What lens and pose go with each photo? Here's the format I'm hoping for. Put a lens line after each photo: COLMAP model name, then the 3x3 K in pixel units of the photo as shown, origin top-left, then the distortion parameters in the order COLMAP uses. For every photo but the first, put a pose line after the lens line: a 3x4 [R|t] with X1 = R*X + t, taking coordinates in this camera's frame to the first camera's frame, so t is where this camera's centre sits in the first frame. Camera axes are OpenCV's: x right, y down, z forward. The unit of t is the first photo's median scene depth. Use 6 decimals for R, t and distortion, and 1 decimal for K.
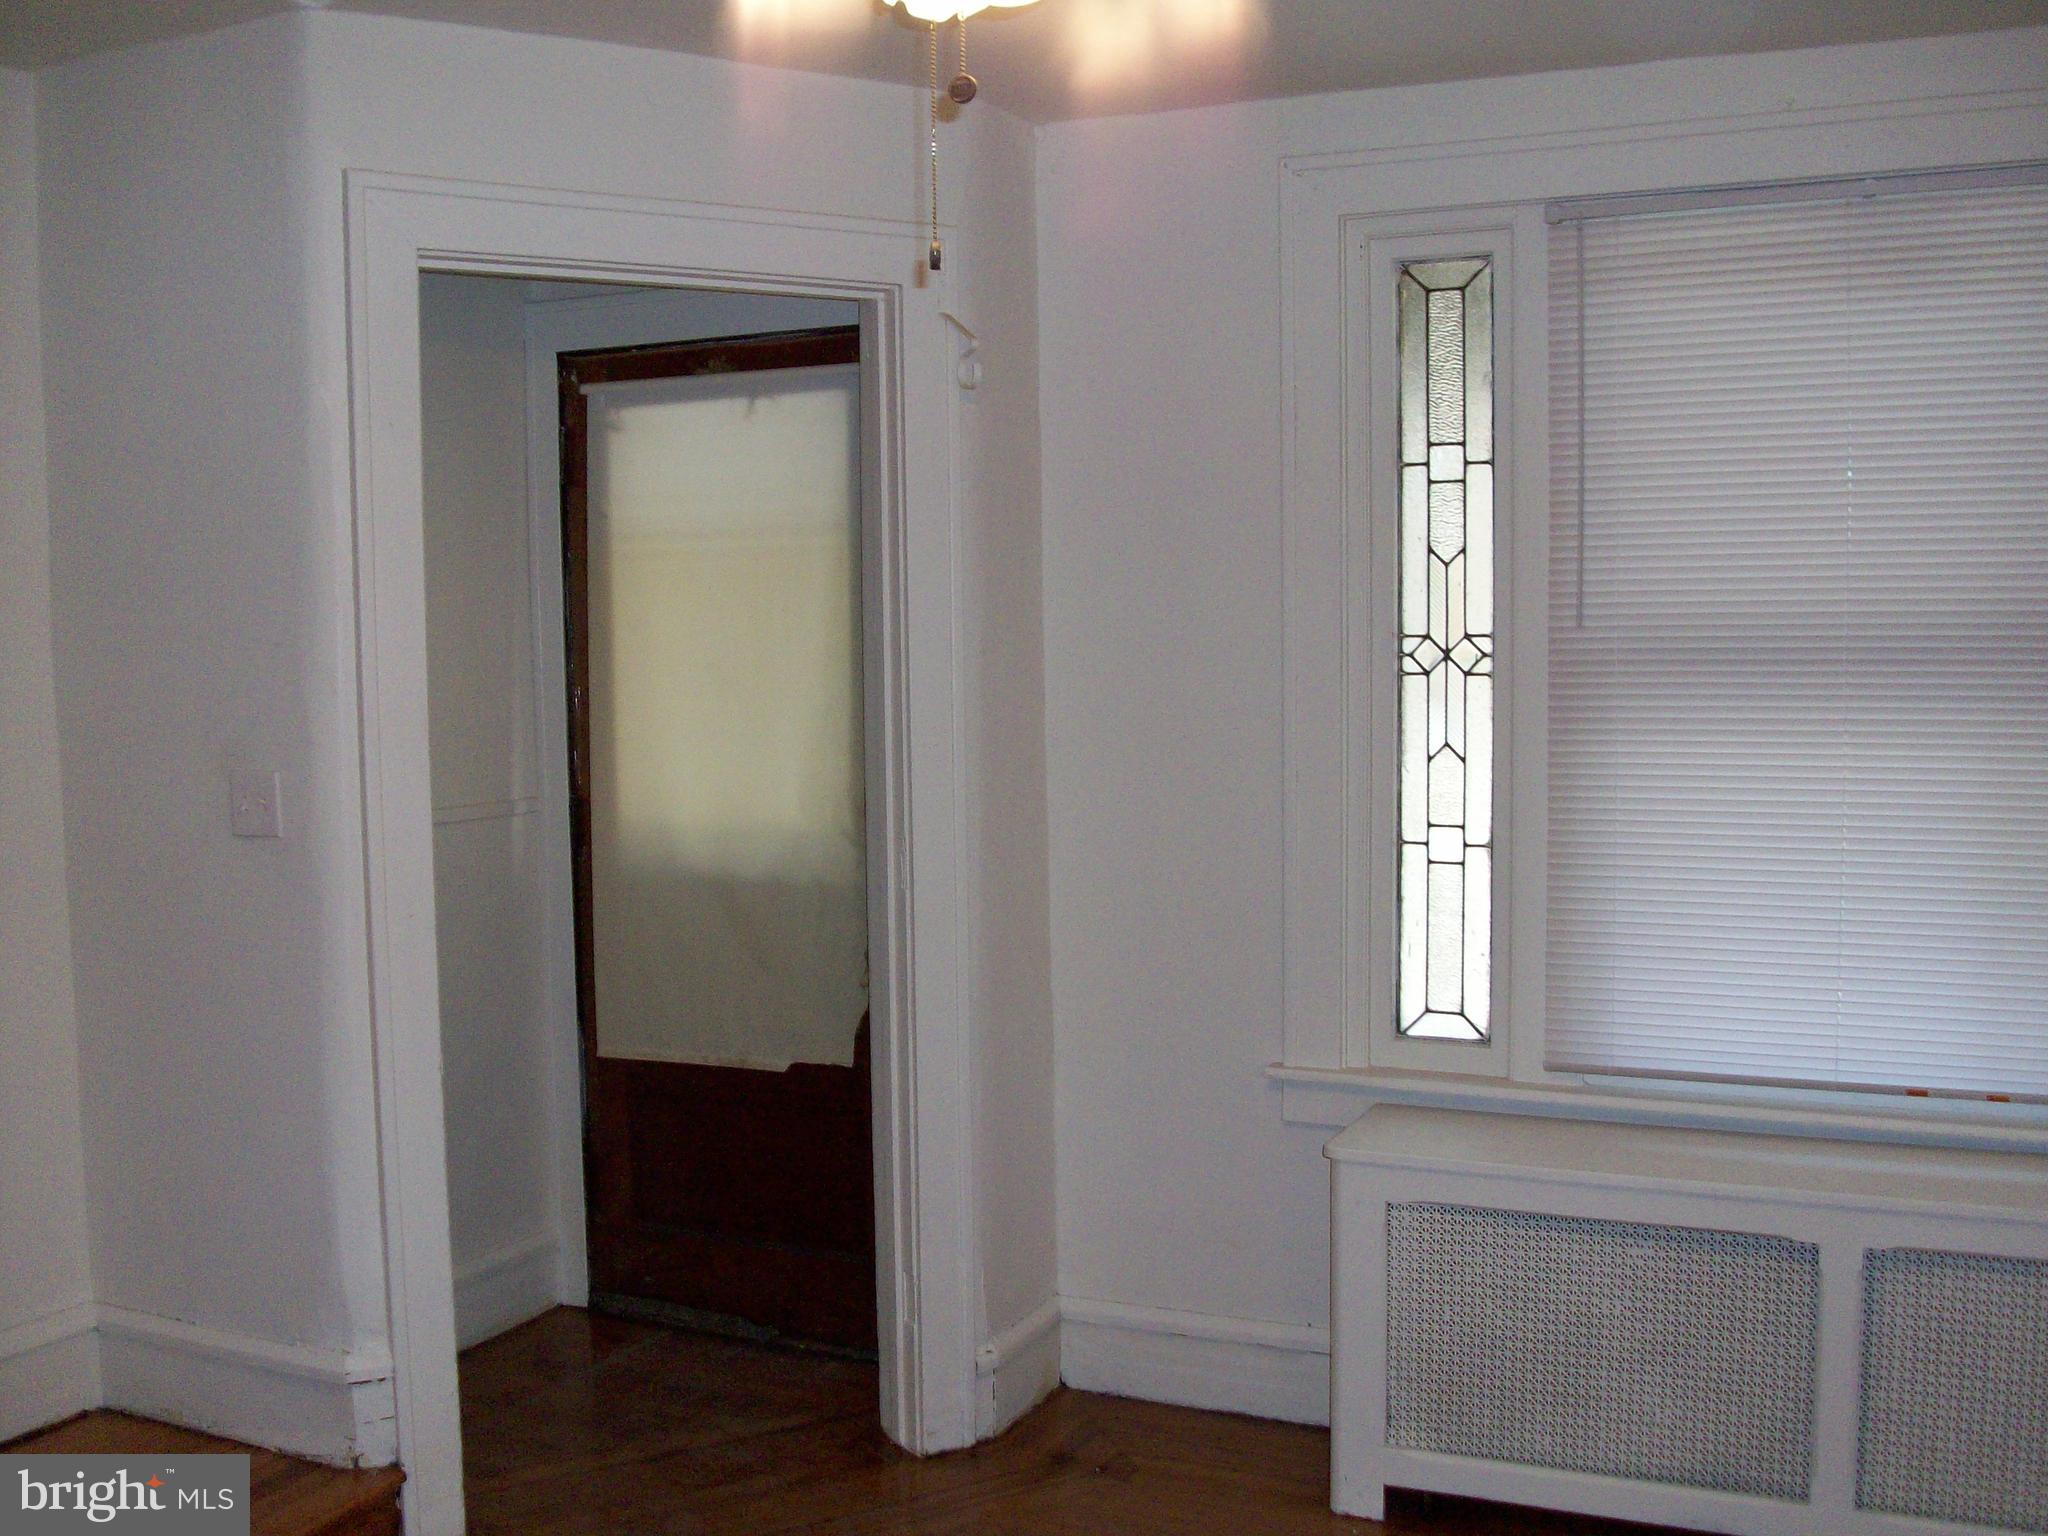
lens RADIAL K [[2099.1, 0, 1029.4], [0, 2099.1, 800.9], [0, 0, 1]] dist [-0.153810, 0.092835]
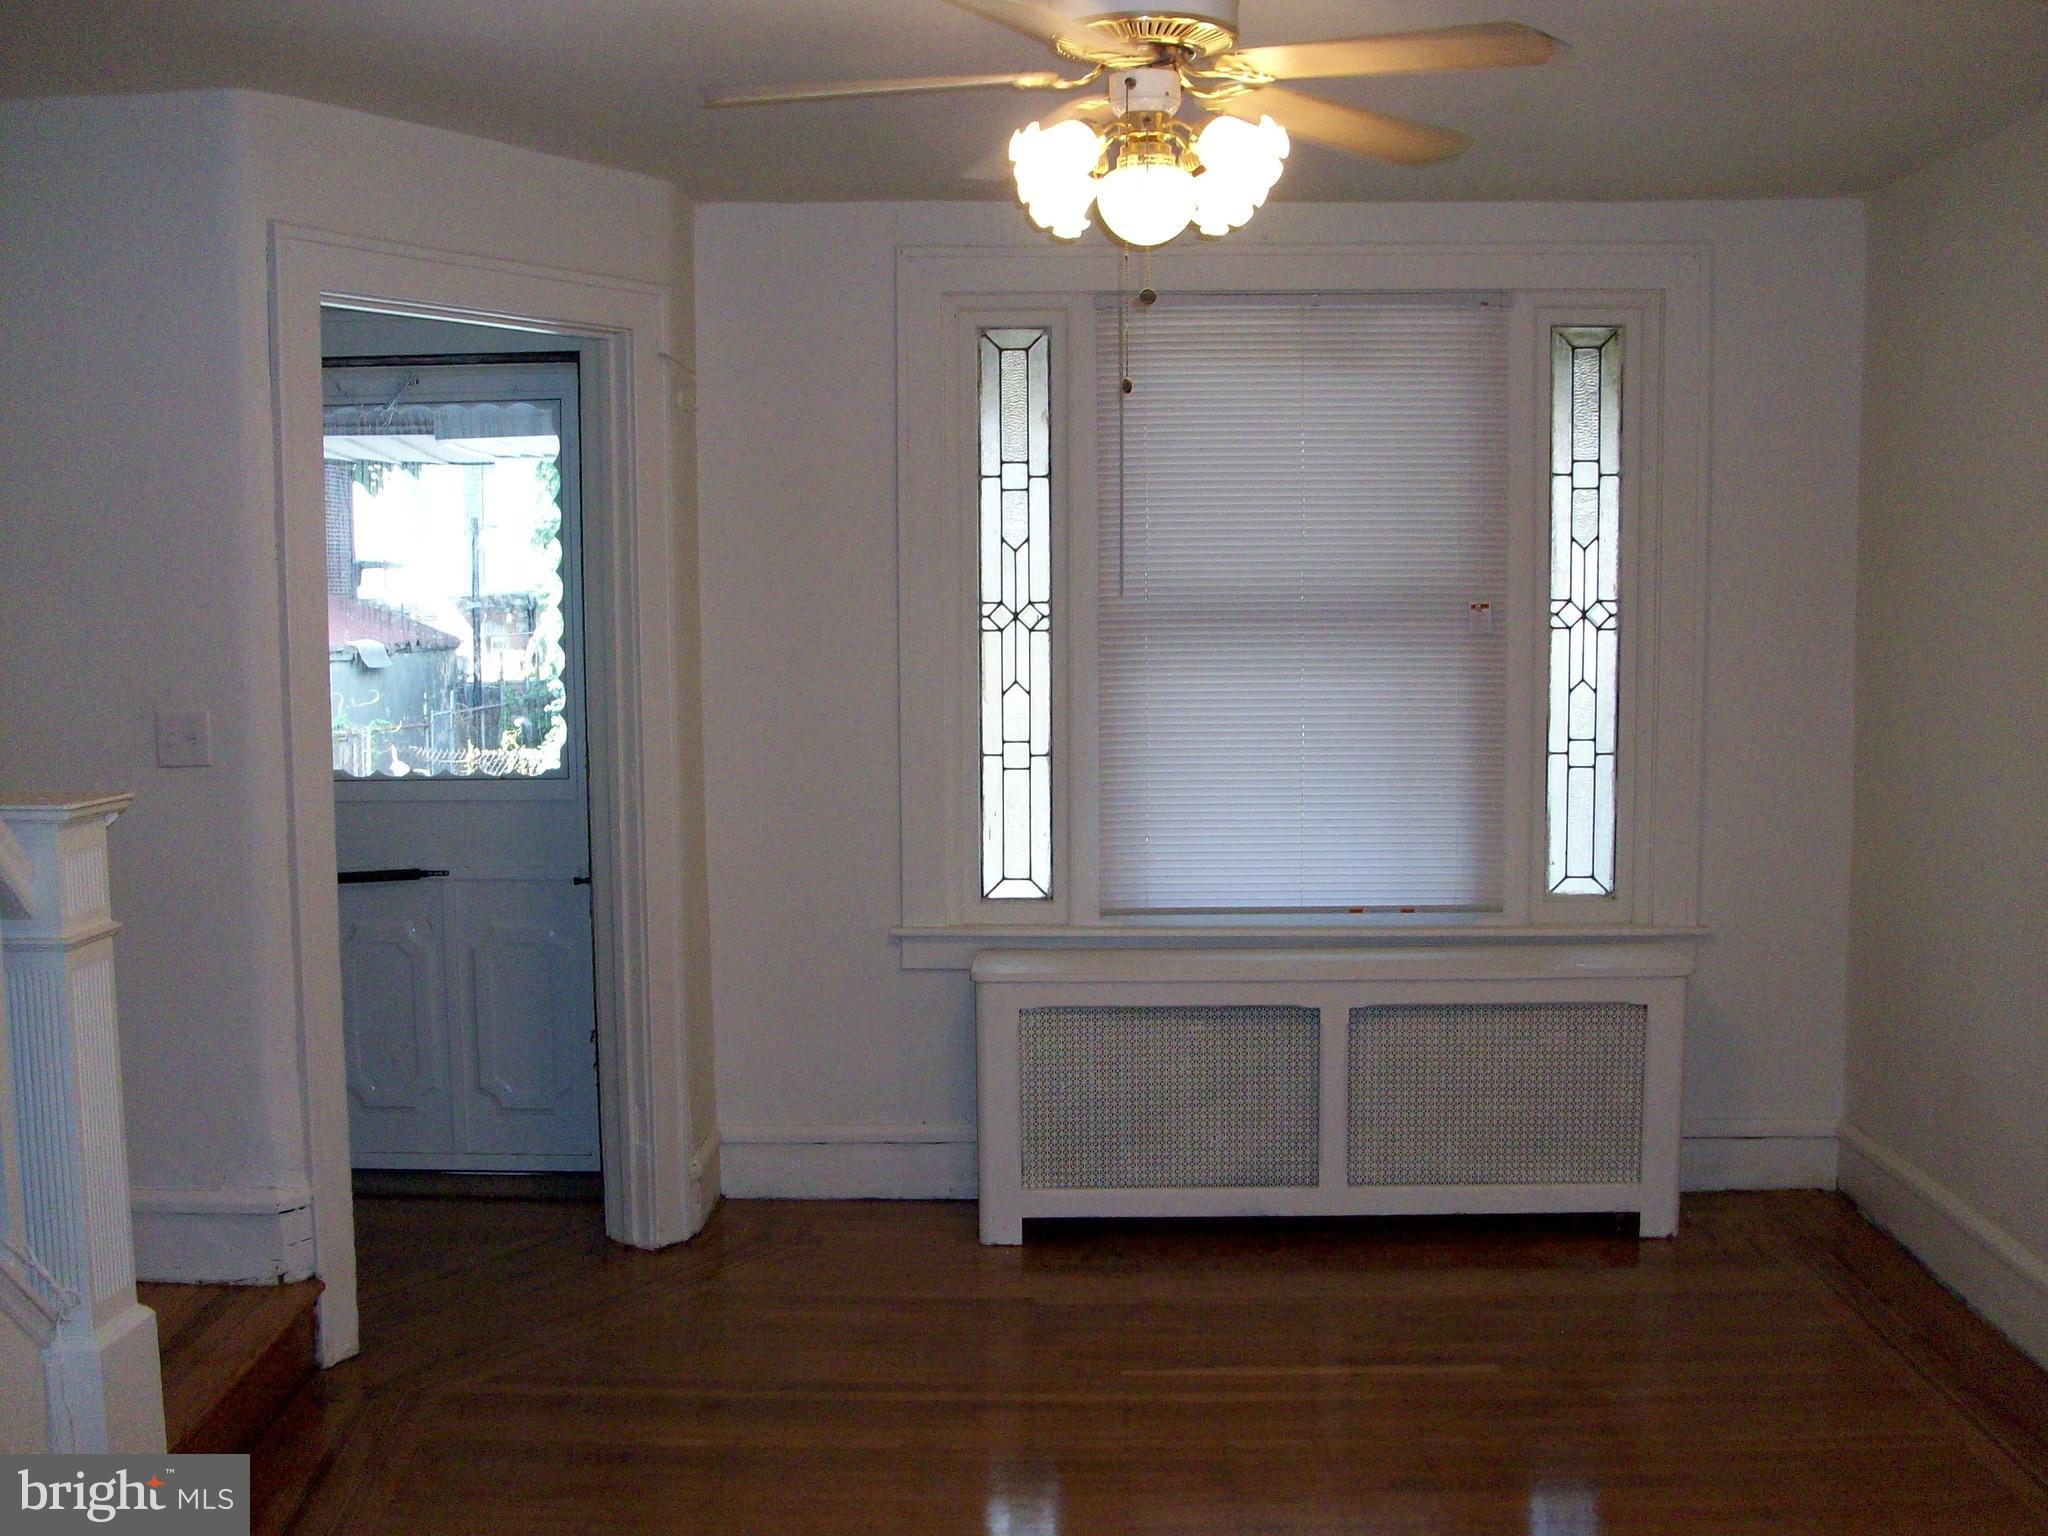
lens RADIAL K [[2085.7, 0, 1024.0], [0, 2085.7, 768.0], [0, 0, 1]] dist [-0.162942, 0.203746]
pose [[0.913911, -0.028601, 0.404906, -0.353171], [0.030500, 0.999533, 0.001764, 0.027197], [-0.404768, 0.010737, 0.914356, -0.252432]]
